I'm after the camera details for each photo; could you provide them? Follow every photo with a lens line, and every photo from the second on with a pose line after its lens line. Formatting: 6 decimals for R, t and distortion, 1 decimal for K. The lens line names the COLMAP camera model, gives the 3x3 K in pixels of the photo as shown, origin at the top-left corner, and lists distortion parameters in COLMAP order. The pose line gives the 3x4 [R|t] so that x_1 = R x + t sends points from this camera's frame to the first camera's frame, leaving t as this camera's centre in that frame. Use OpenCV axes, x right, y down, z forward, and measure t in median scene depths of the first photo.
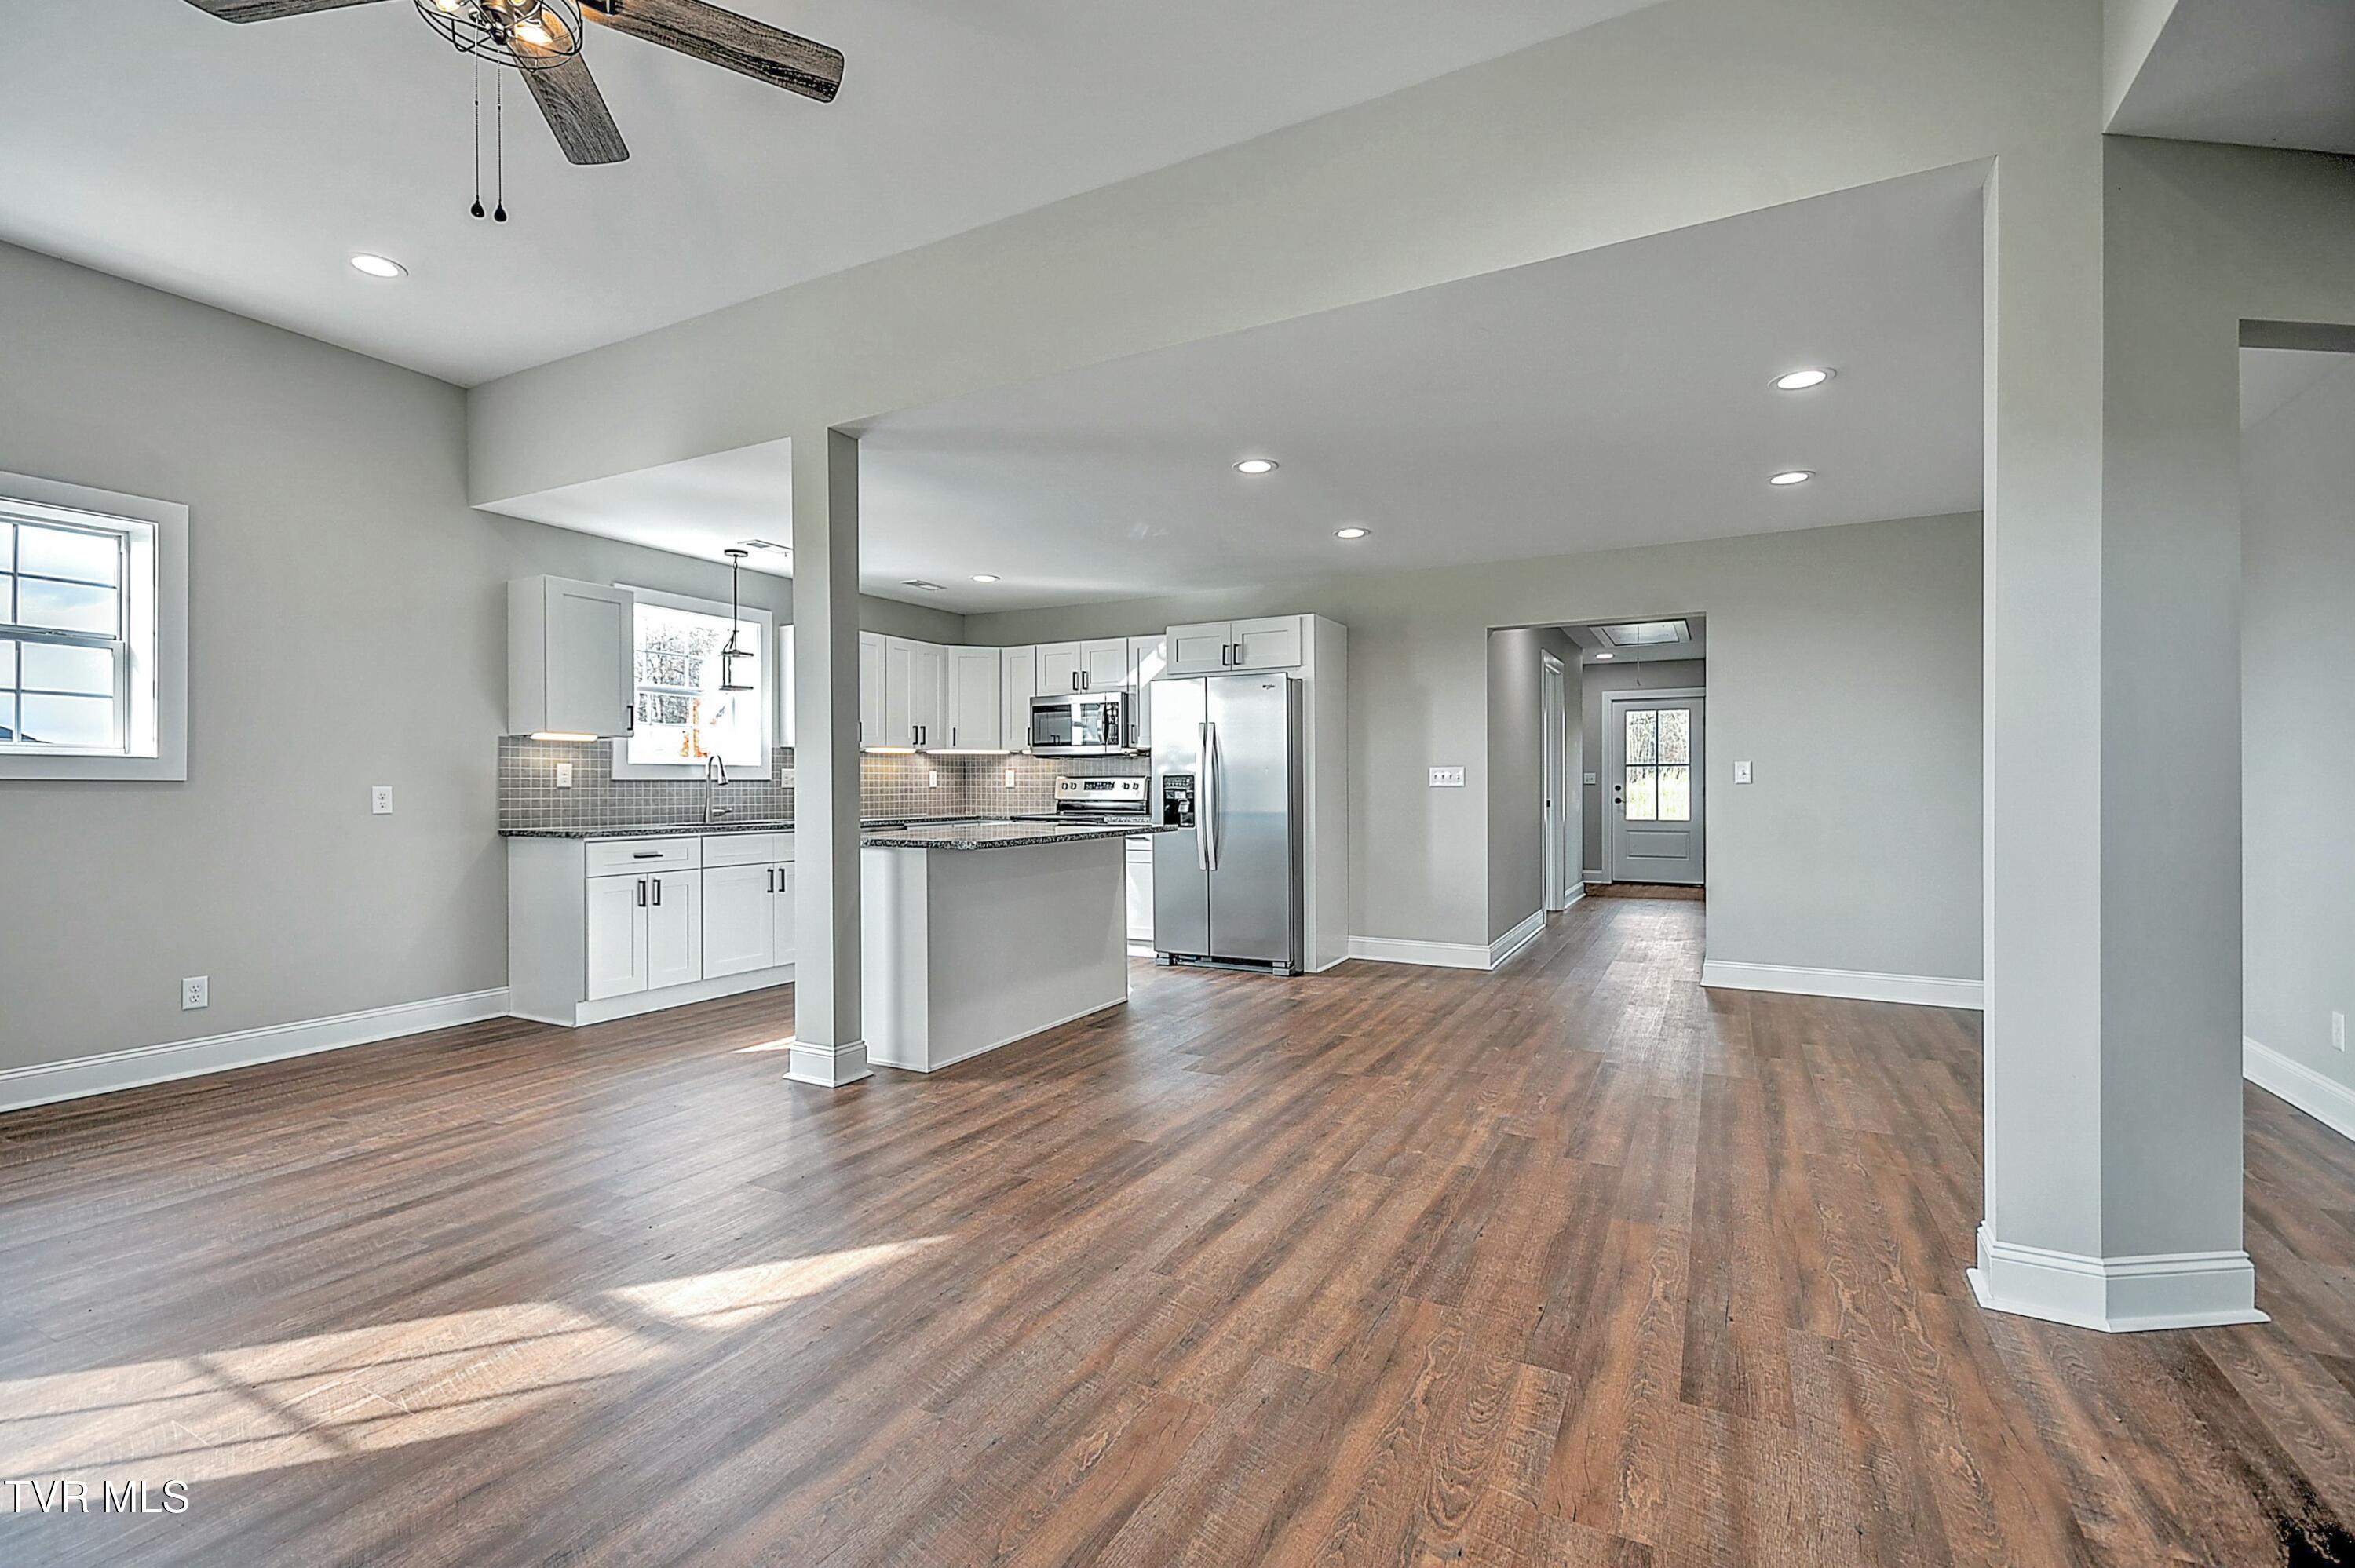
lens RADIAL K [[1037.8, 0, 1154.7], [0, 1037.8, 784.1], [0, 0, 1]] dist [0.037688, 0.000093]
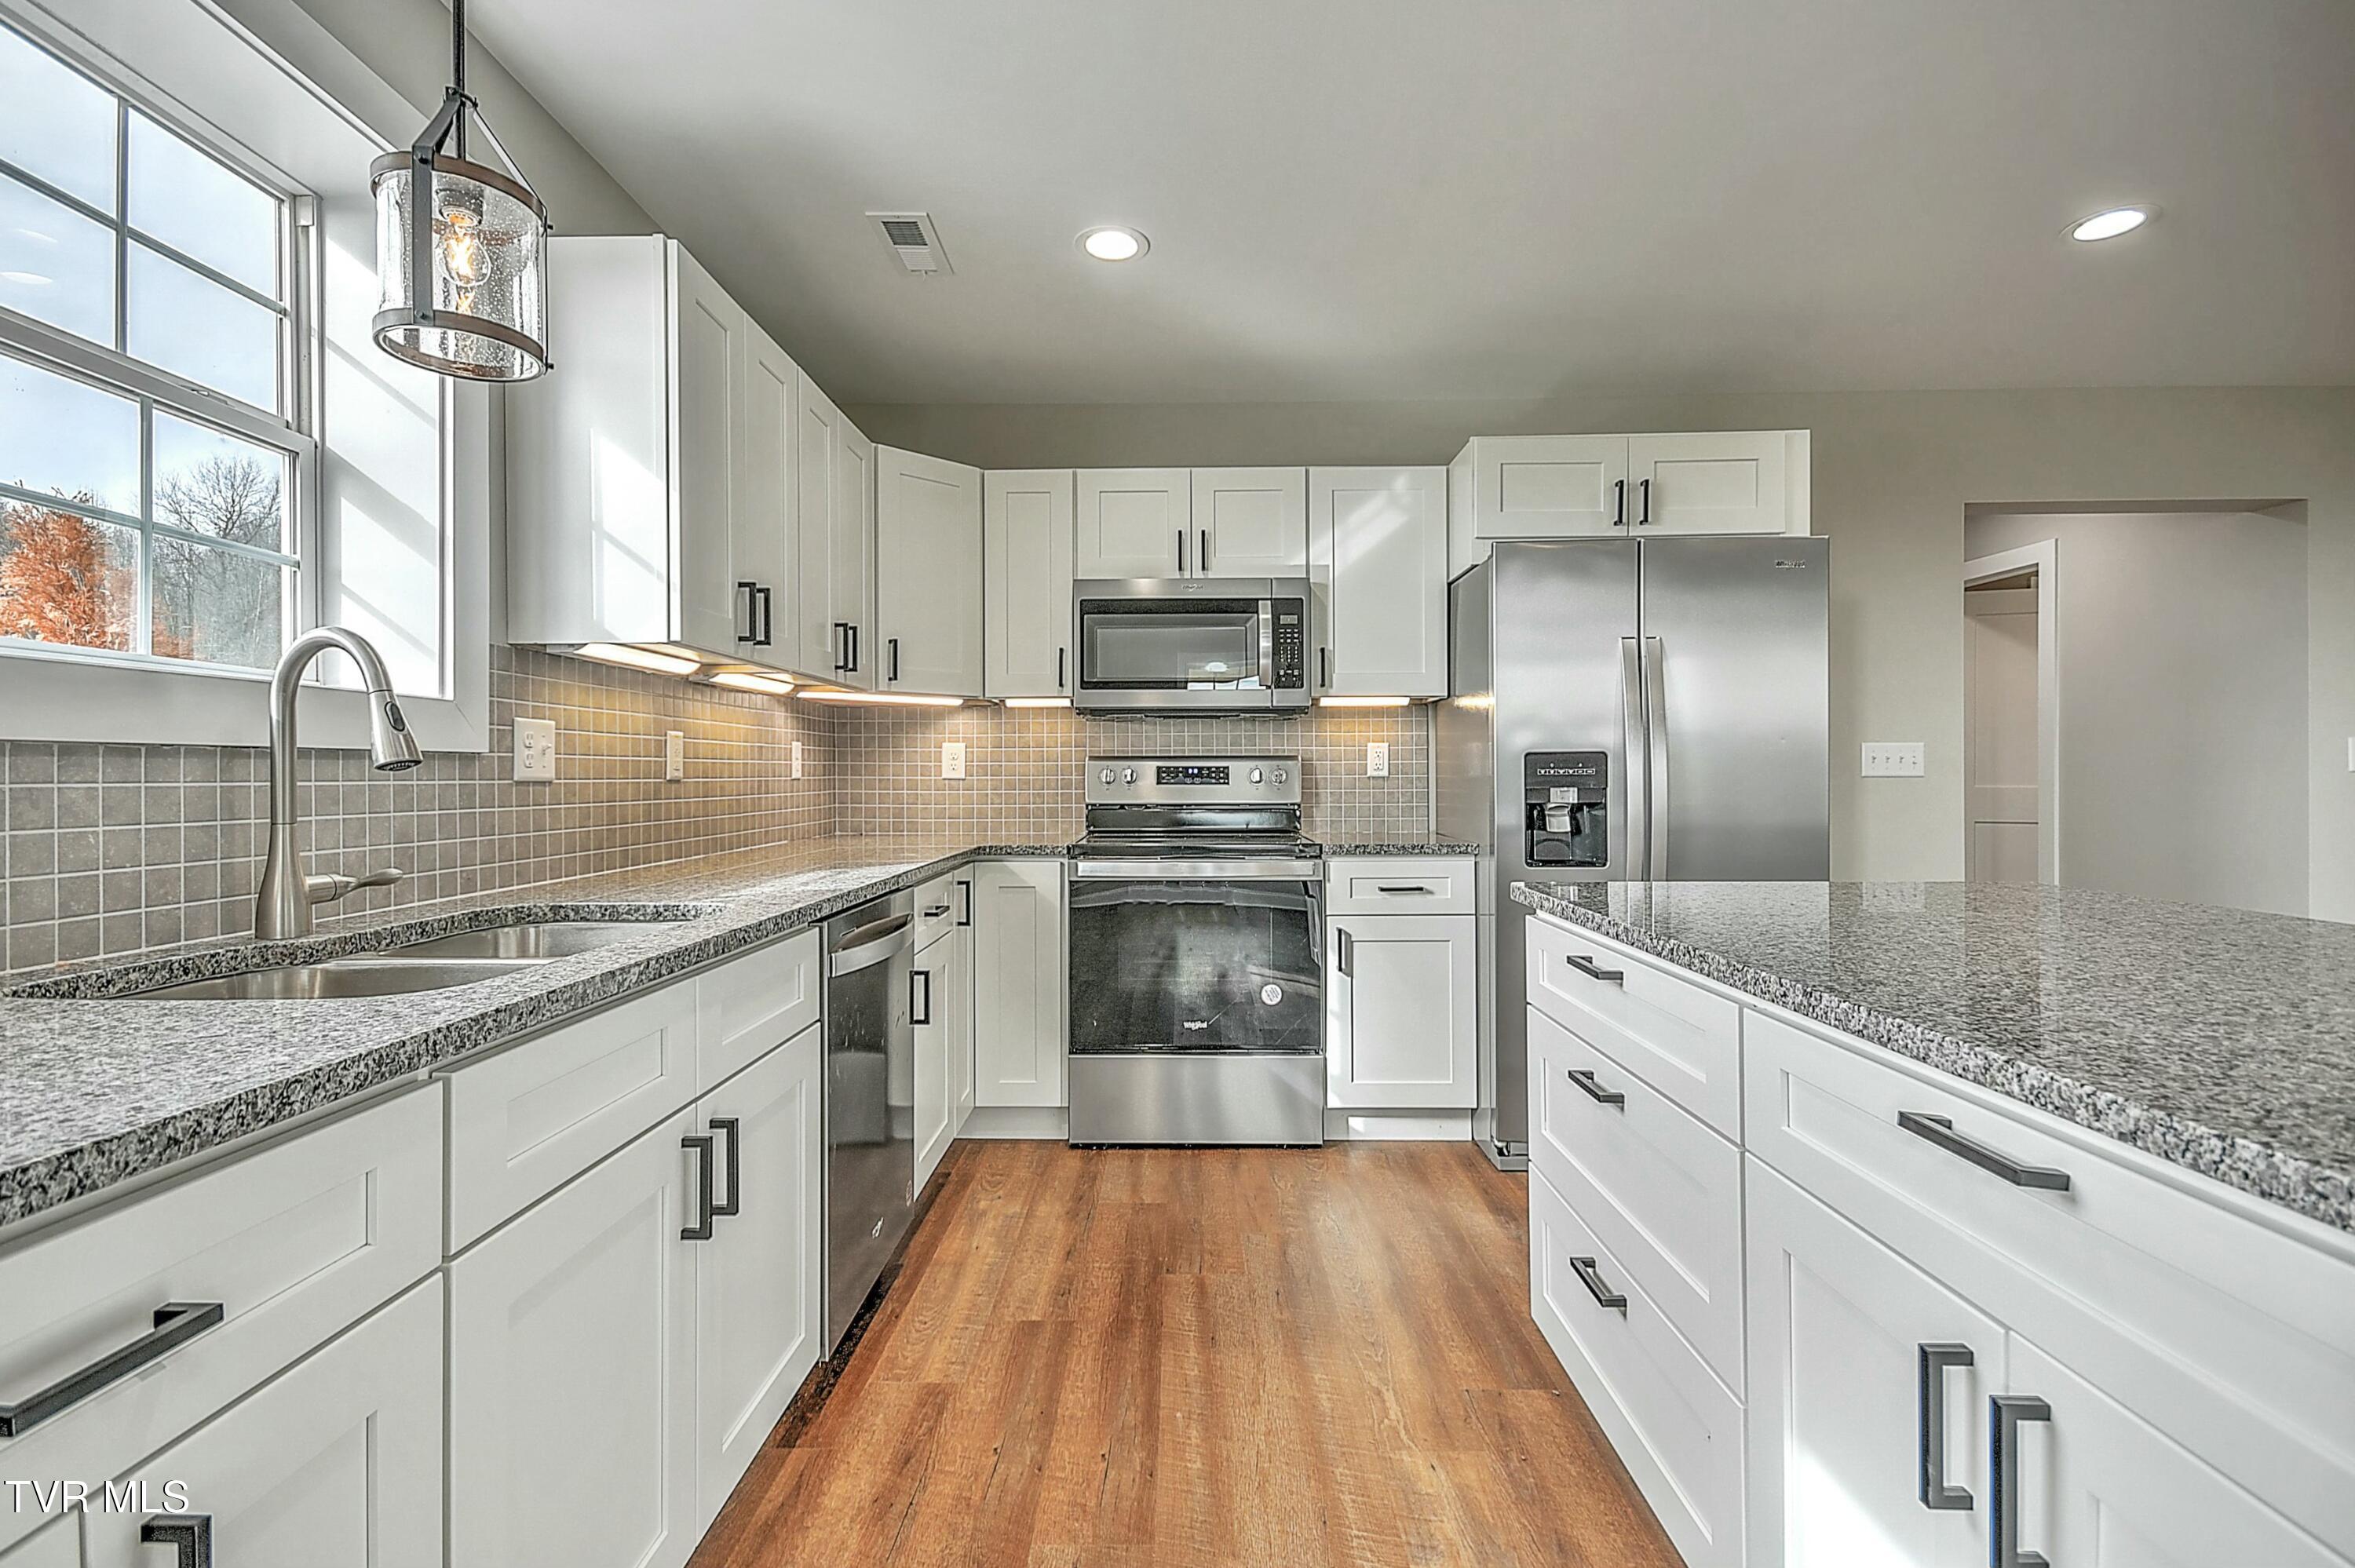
lens RADIAL K [[1037.8, 0, 1154.7], [0, 1037.8, 784.1], [0, 0, 1]] dist [0.037688, 0.000093]
pose [[0.888989, -0.004557, 0.457905, -0.303942], [0.000085, 0.999952, 0.009786, 0.000874], [-0.457928, -0.008661, 0.888947, 0.590885]]
